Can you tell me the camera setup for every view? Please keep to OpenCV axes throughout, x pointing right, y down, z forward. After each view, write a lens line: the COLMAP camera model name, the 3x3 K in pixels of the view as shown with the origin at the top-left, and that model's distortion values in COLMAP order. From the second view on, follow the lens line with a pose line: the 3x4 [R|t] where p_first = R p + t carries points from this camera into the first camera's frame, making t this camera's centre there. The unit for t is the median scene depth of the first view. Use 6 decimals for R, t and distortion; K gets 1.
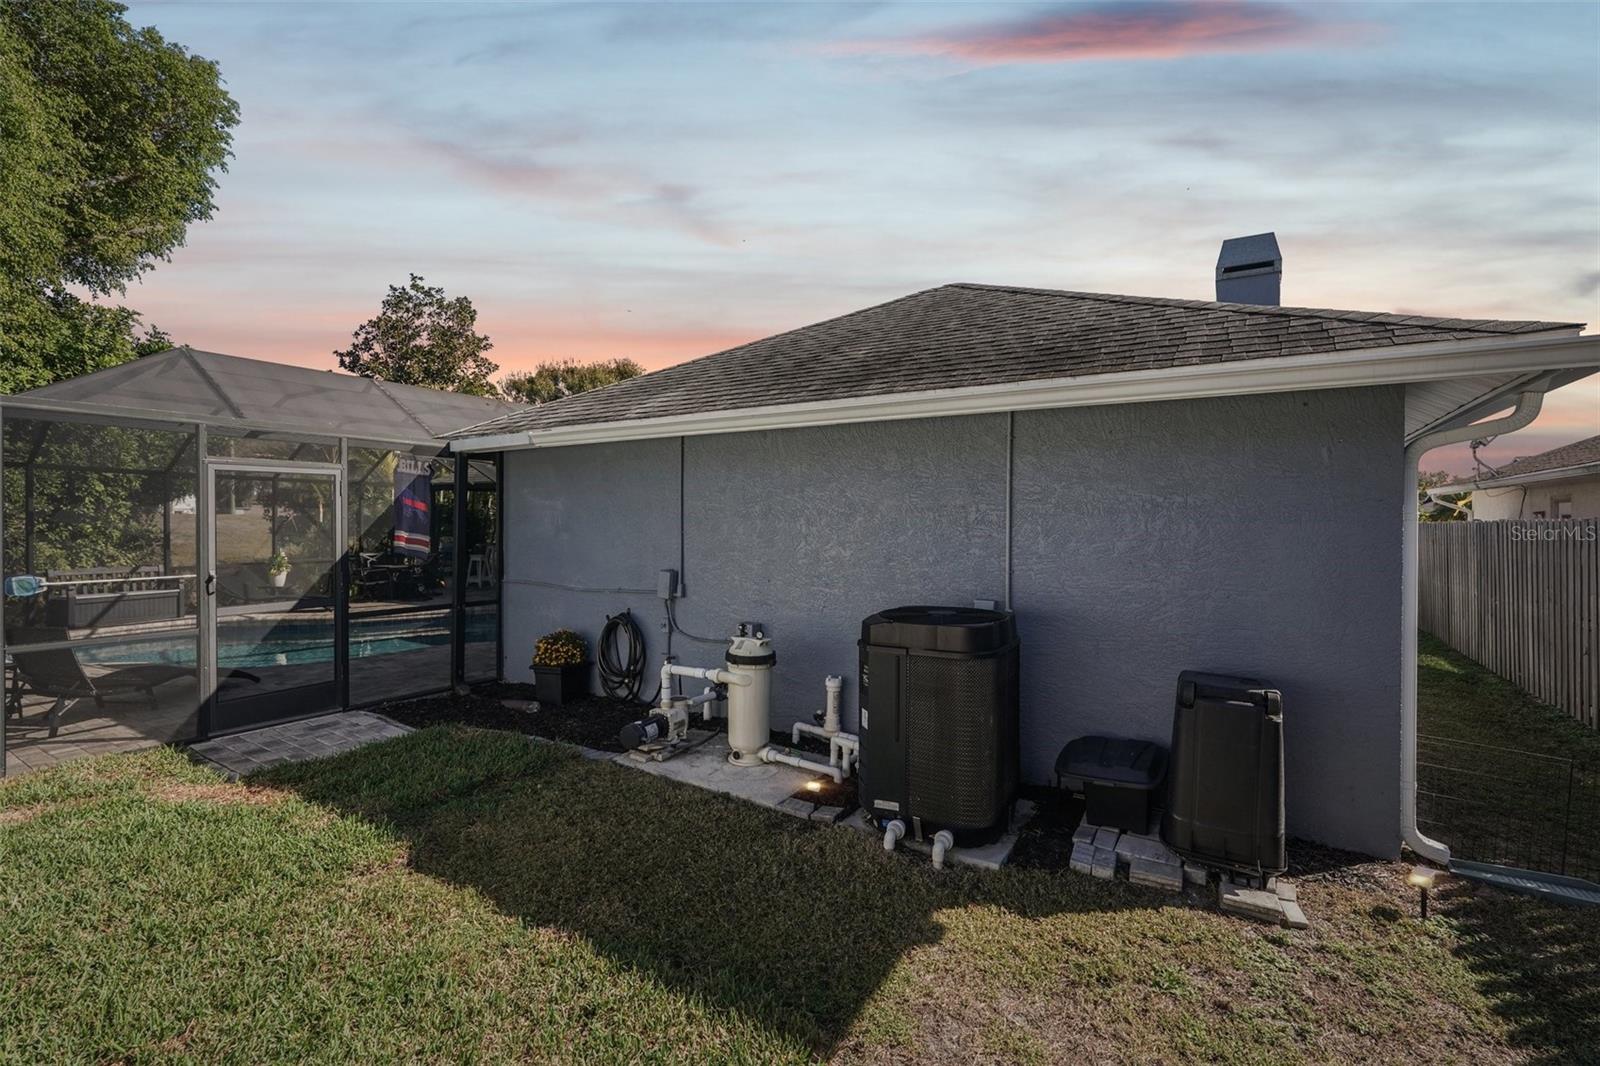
lens RADIAL K [[711.4, 0, 803.0], [0, 711.4, 526.5], [0, 0, 1]] dist [-0.005038, 0.000271]
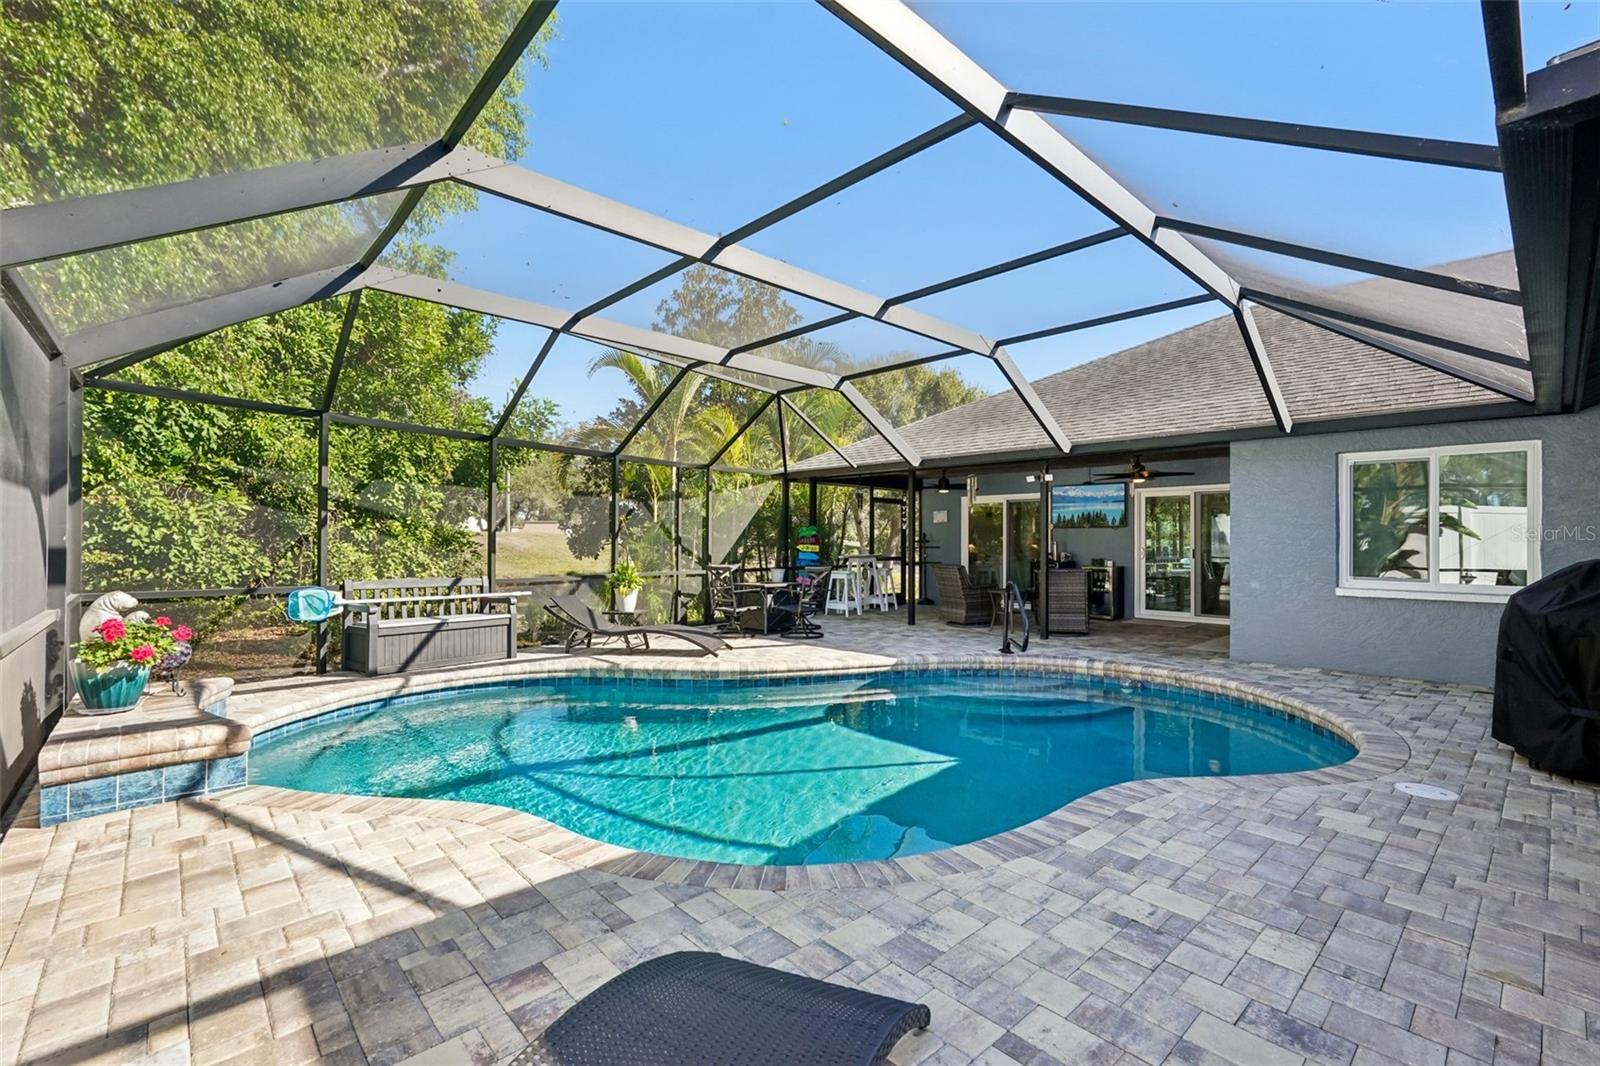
lens RADIAL K [[711.4, 0, 796.0], [0, 711.4, 536.0], [0, 0, 1]] dist [-0.005038, 0.000271]
pose [[0.961376, 0.001484, -0.275234, -0.404467], [-0.007126, 0.999784, -0.019501, 0.025283], [0.275145, 0.020709, 0.961180, 0.401235]]
